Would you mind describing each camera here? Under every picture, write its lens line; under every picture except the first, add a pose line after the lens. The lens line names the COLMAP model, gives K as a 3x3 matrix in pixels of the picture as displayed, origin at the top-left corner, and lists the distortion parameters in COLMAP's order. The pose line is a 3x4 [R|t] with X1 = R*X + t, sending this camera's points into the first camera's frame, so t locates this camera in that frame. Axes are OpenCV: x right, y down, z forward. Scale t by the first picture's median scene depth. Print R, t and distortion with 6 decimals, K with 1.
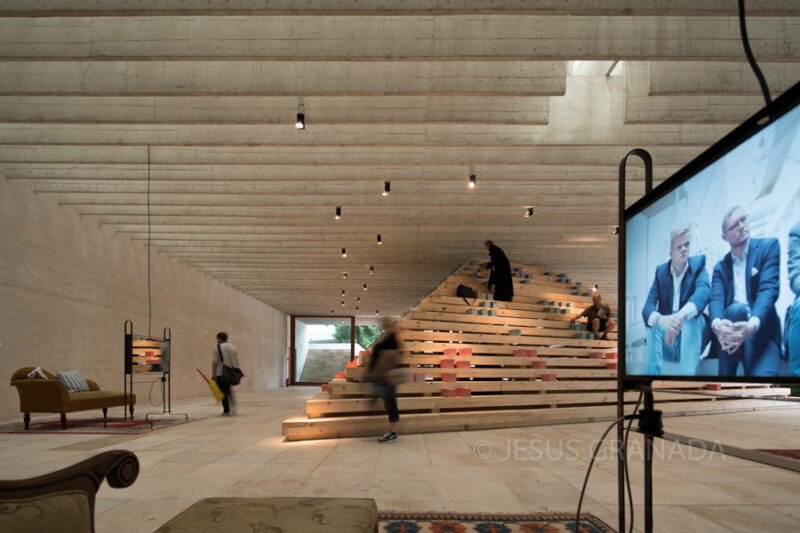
lens RADIAL K [[329.3, 0, 400.0], [0, 329.3, 266.5], [0, 0, 1]] dist [-0.011162, 0.000170]
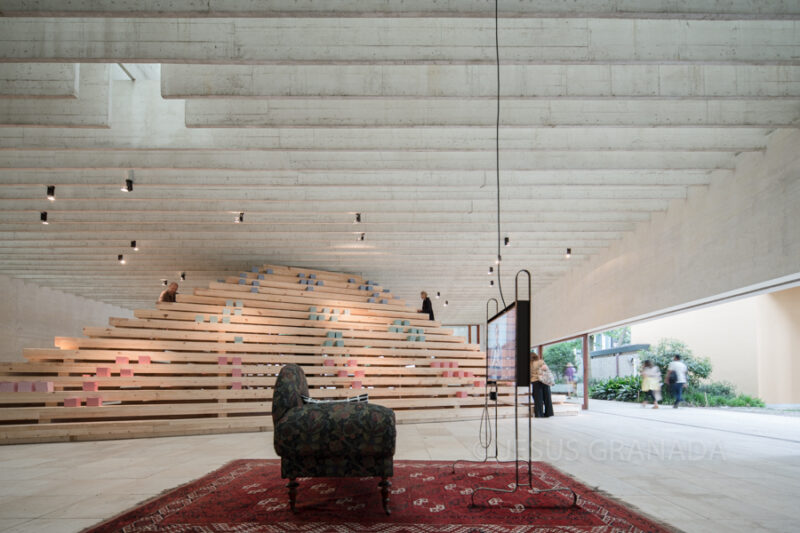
lens RADIAL K [[329.3, 0, 400.0], [0, 329.3, 266.5], [0, 0, 1]] dist [-0.011162, 0.000170]
pose [[0.999262, 0.001178, 0.038401, 1.186557], [-0.000182, 0.999664, -0.025906, 0.009994], [-0.038419, 0.025879, 0.998927, -0.005373]]
